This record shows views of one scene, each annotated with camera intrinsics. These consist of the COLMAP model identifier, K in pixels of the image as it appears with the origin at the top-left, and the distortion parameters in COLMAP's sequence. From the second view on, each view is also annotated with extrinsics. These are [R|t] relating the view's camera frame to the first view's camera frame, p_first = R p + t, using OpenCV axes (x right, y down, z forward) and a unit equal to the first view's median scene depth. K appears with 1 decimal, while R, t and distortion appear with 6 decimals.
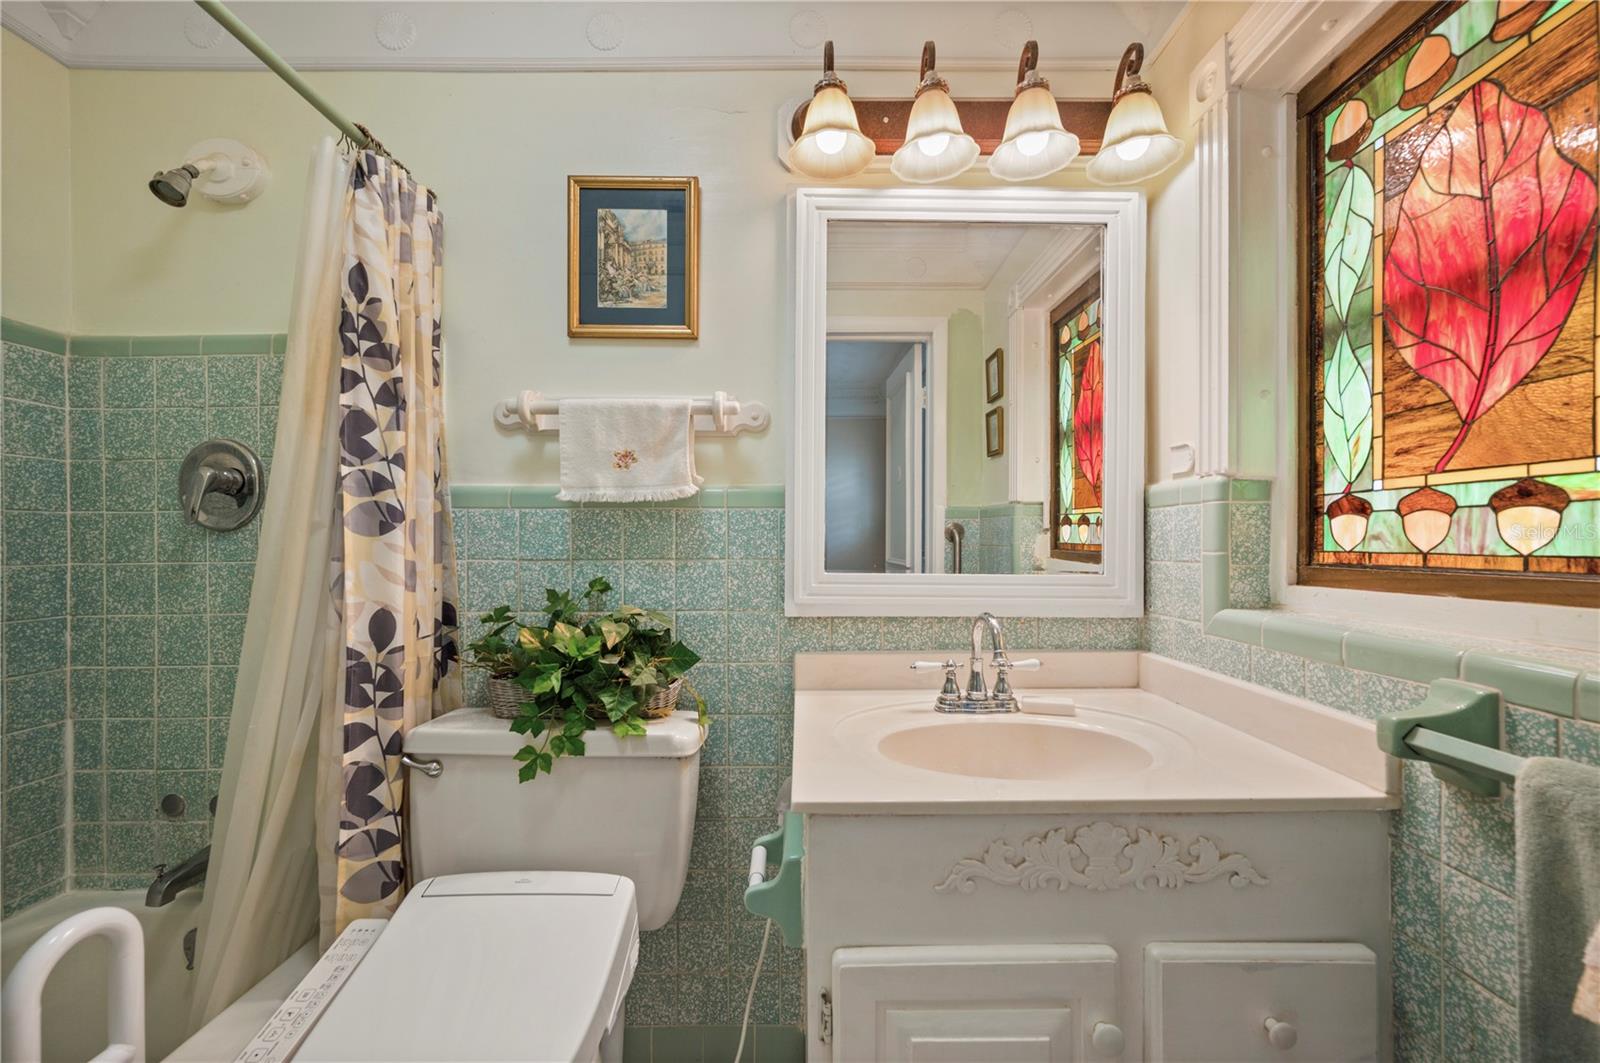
lens RADIAL K [[638.2, 0, 802.8], [0, 638.2, 541.0], [0, 0, 1]] dist [0.001360, 0.000072]
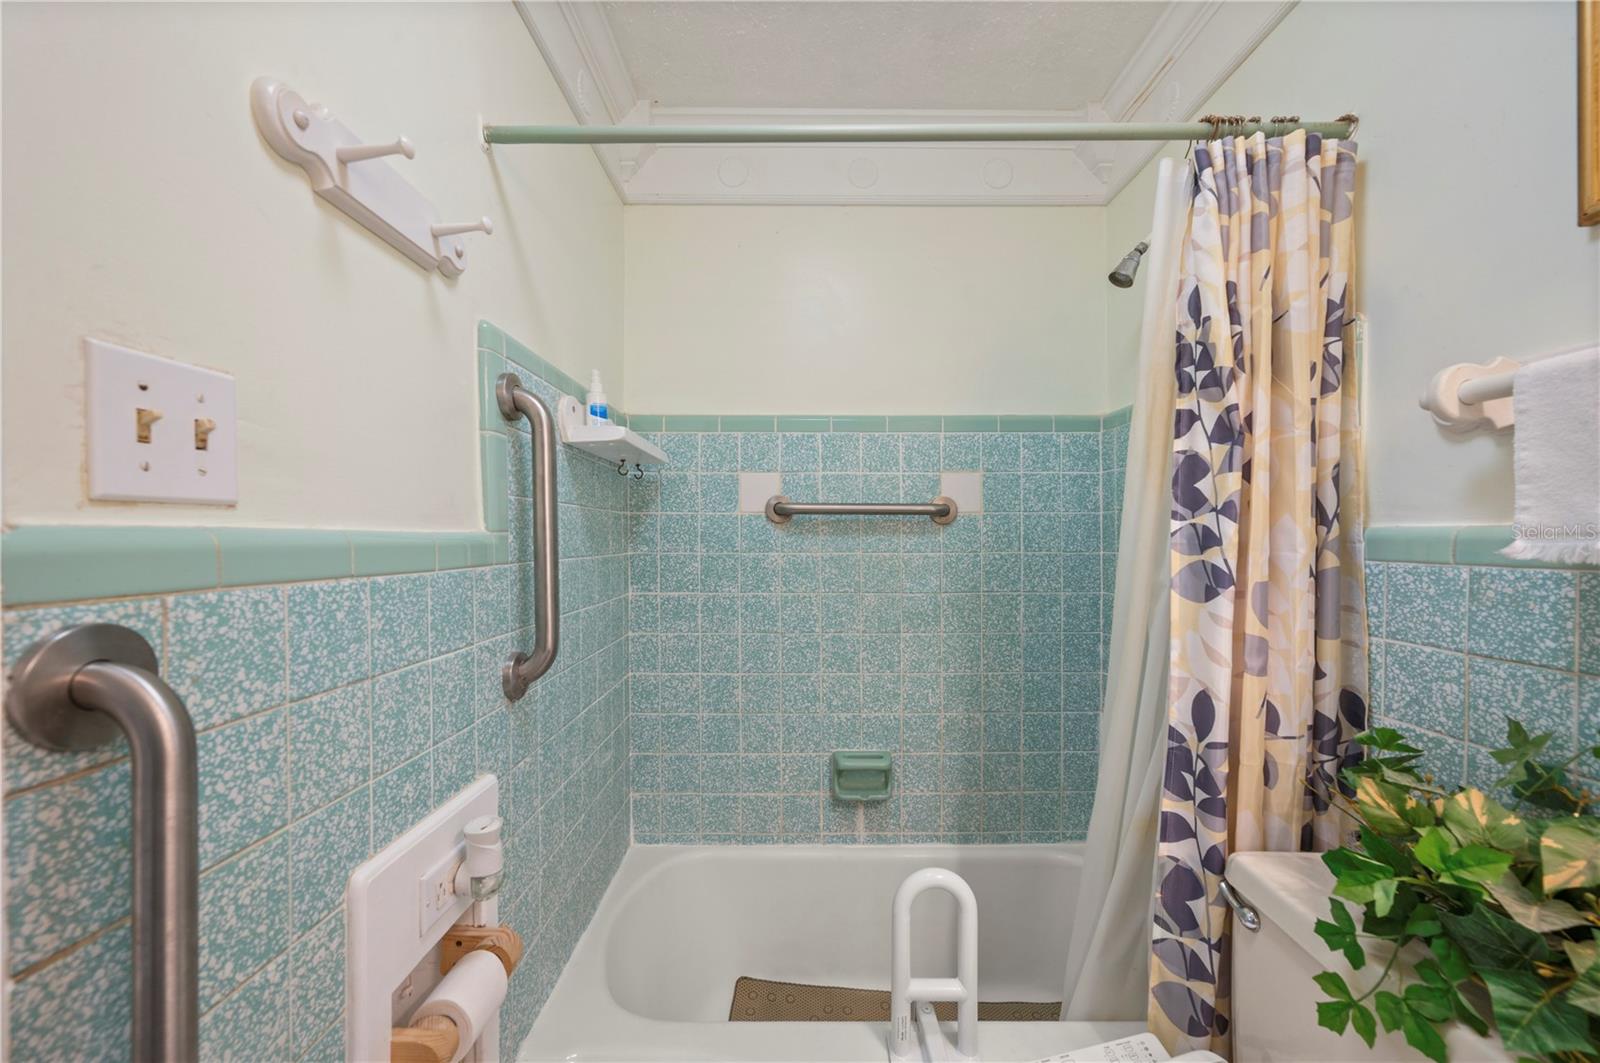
lens RADIAL K [[634.2, 0, 801.0], [0, 634.2, 544.8], [0, 0, 1]] dist [-0.002230, 0.000002]
pose [[0.002619, 0.013826, -0.999901, 0.160554], [0.000925, 0.999904, 0.013829, -0.094711], [0.999996, -0.000961, 0.002606, 0.467491]]
